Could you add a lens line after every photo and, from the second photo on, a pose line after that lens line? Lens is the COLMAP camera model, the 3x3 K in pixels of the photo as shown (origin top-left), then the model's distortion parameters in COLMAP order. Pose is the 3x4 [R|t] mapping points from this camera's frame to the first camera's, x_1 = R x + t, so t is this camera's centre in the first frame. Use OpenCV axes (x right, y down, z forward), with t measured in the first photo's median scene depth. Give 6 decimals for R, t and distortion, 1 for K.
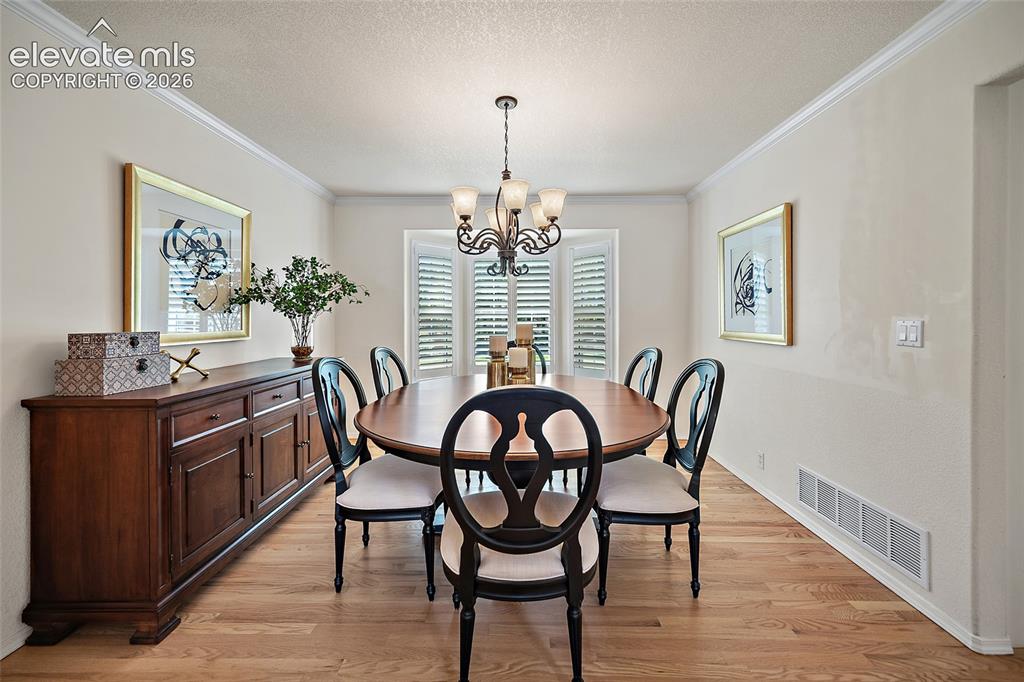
lens RADIAL K [[418.4, 0, 512.0], [0, 418.4, 341.0], [0, 0, 1]] dist [-0.000350, 0.000102]
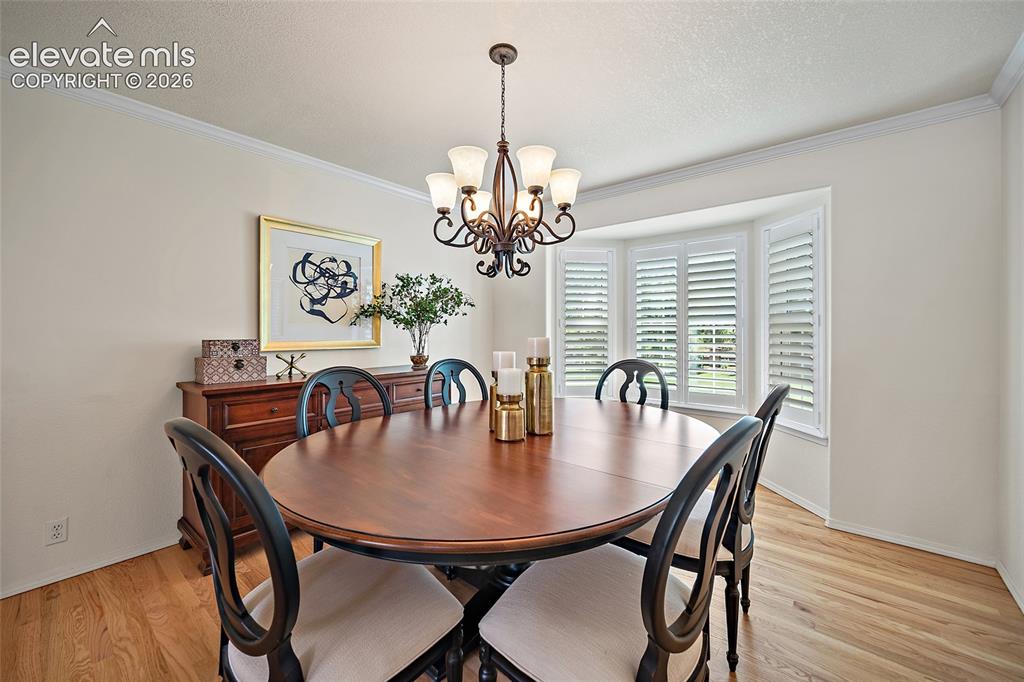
lens RADIAL K [[407.5, 0, 514.1], [0, 407.5, 342.6], [0, 0, 1]] dist [-0.002407, -0.000116]
pose [[0.769961, 0.023073, -0.637673, 0.482715], [-0.038268, 0.999217, -0.010051, -0.024698], [0.636942, 0.032142, 0.770241, 0.428586]]
